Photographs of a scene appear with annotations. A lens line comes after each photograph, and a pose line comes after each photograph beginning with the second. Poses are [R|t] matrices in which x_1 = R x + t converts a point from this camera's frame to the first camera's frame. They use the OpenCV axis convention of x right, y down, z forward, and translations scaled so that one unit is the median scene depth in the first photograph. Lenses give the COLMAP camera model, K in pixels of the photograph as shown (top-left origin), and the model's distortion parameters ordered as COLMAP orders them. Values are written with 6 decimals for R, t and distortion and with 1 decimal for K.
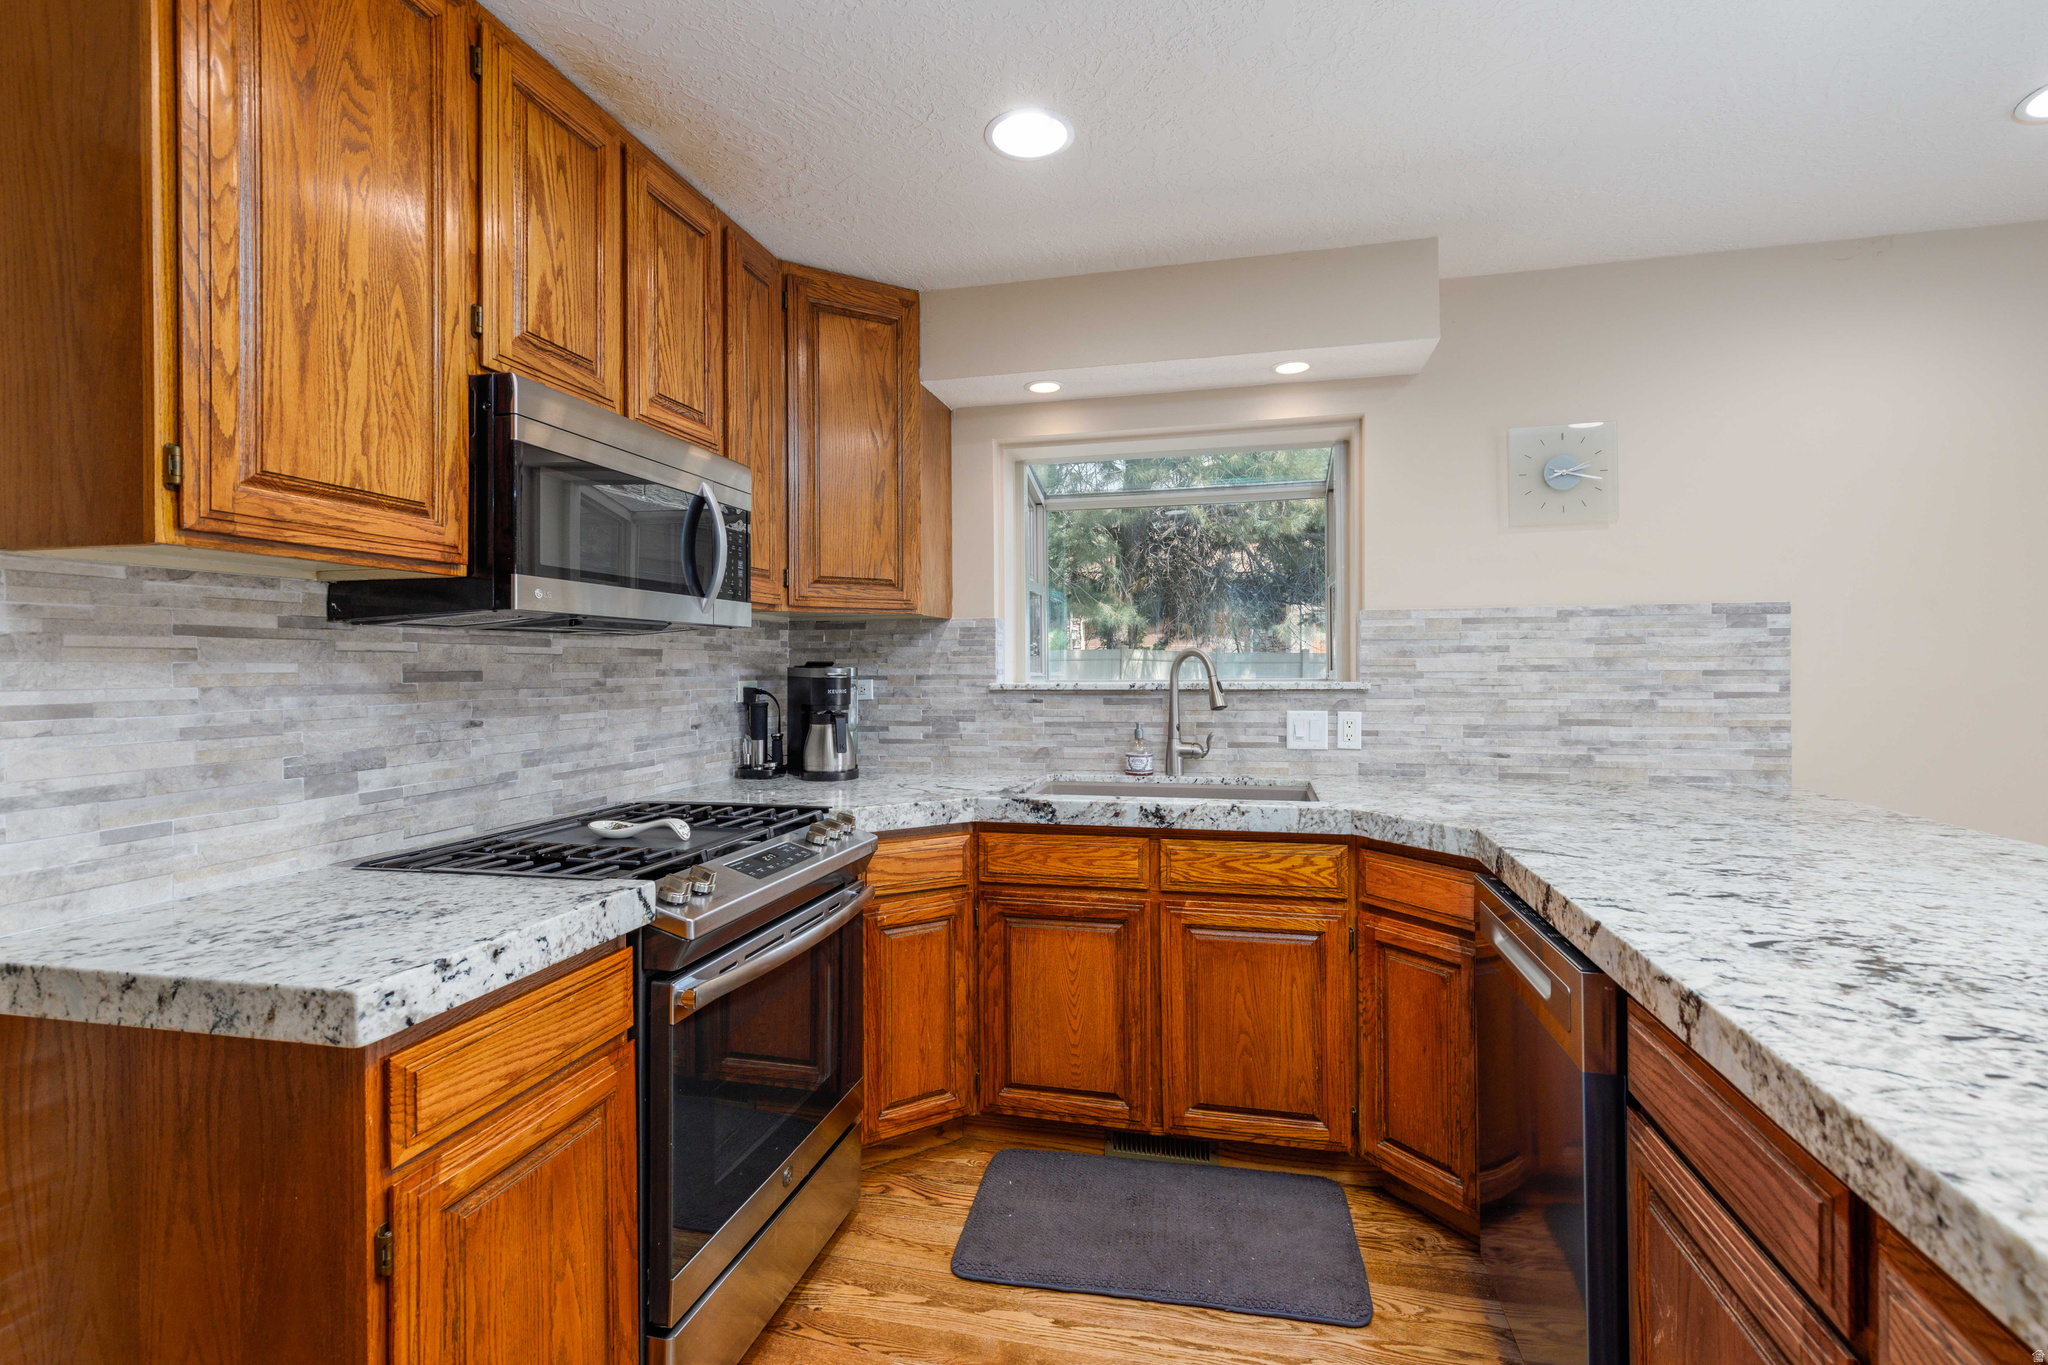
lens RADIAL K [[933.9, 0, 1025.9], [0, 933.9, 668.9], [0, 0, 1]] dist [-0.000472, -0.000079]
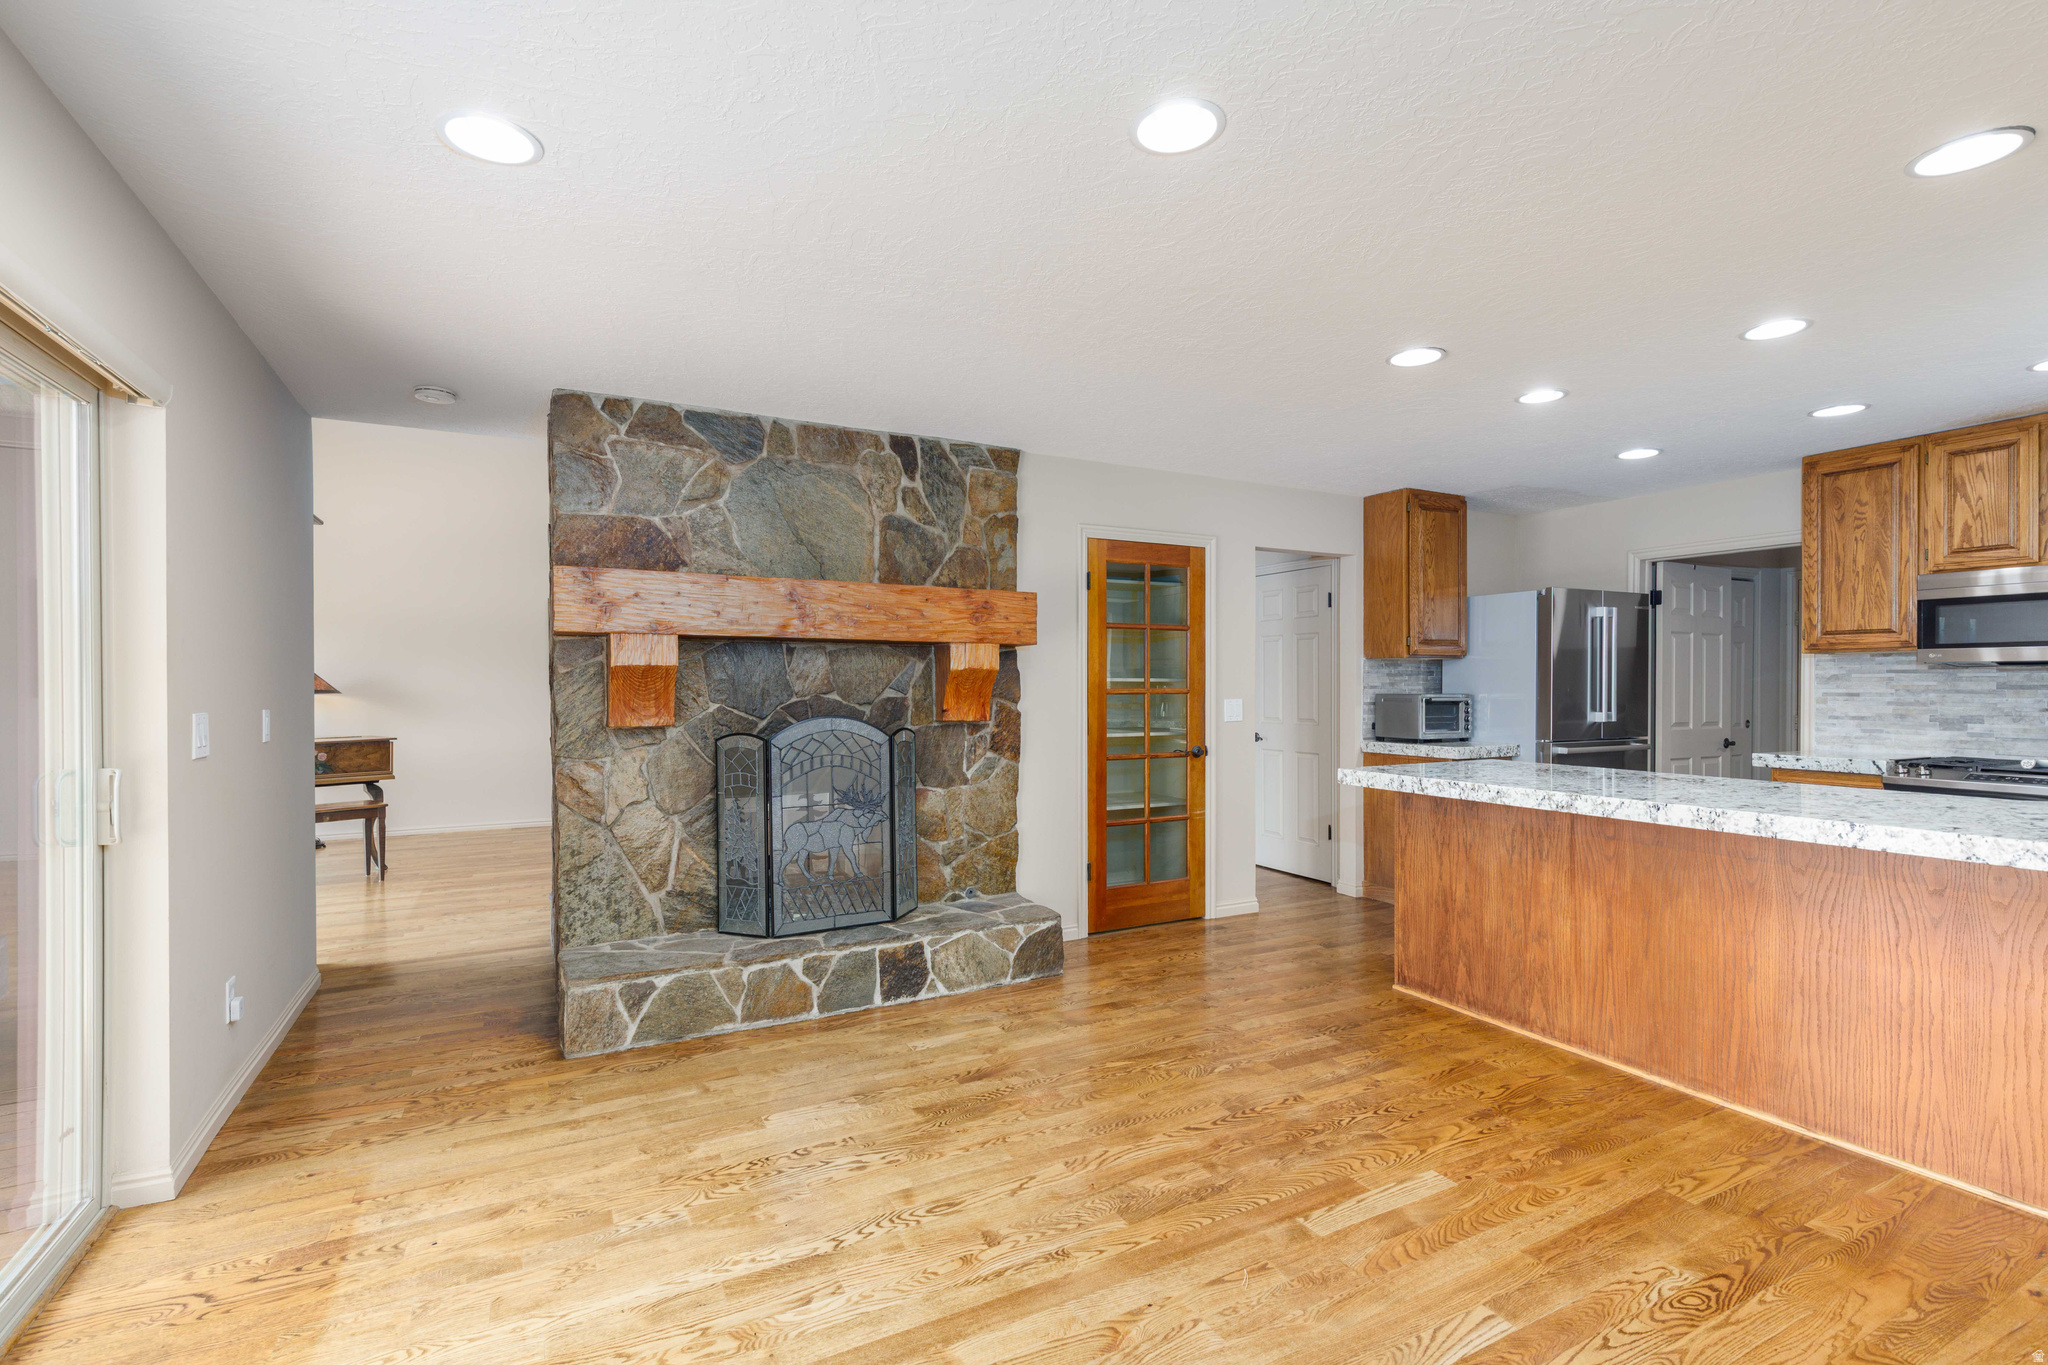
lens RADIAL K [[933.9, 0, 1022.4], [0, 933.9, 681.6], [0, 0, 1]] dist [-0.000472, -0.000079]
pose [[-0.755561, 0.006577, -0.655046, 3.338515], [0.004006, 0.999977, 0.005420, -0.034020], [0.655067, 0.001471, -0.755570, 1.404064]]
